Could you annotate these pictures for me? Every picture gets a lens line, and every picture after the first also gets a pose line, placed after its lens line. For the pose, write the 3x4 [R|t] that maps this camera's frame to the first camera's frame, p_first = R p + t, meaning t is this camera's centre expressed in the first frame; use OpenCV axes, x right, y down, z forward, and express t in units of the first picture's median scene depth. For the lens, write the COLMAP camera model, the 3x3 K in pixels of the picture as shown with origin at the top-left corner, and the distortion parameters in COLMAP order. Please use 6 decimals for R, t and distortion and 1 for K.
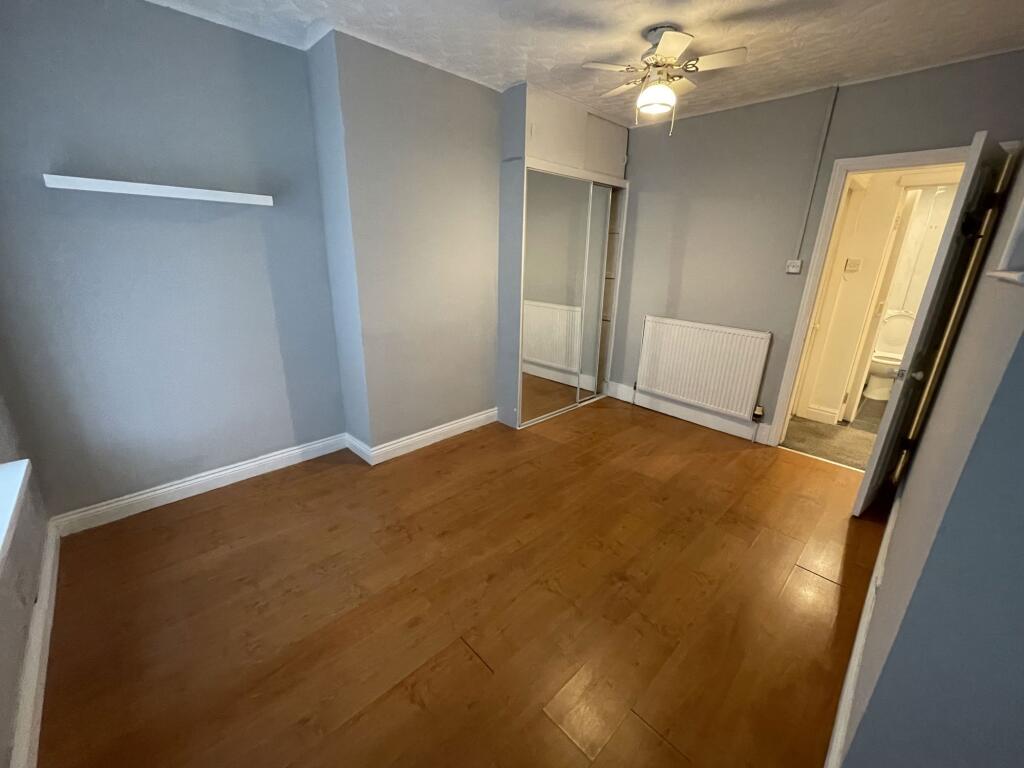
lens RADIAL K [[412.6, 0, 513.1], [0, 412.6, 383.9], [0, 0, 1]] dist [-0.002224, -0.000419]
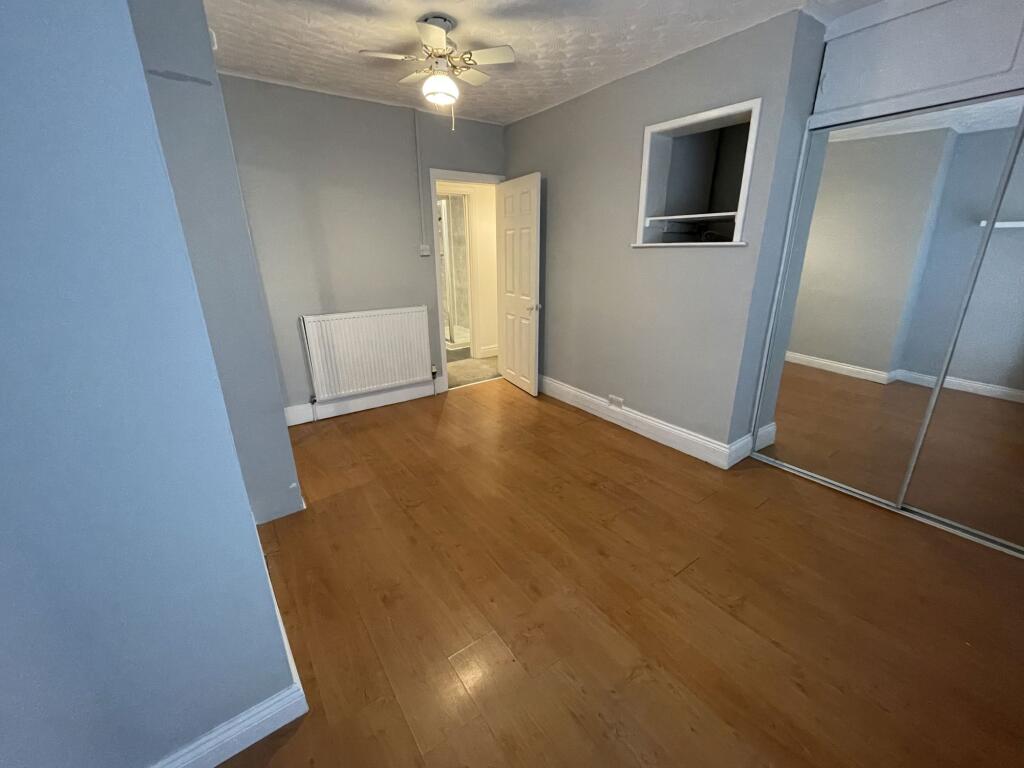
lens RADIAL K [[412.6, 0, 513.1], [0, 412.6, 383.9], [0, 0, 1]] dist [-0.002224, -0.000419]
pose [[0.144867, -0.342188, 0.928397, -0.530881], [0.316302, 0.905076, 0.284236, -0.170146], [-0.937532, 0.252478, 0.239350, 0.495697]]
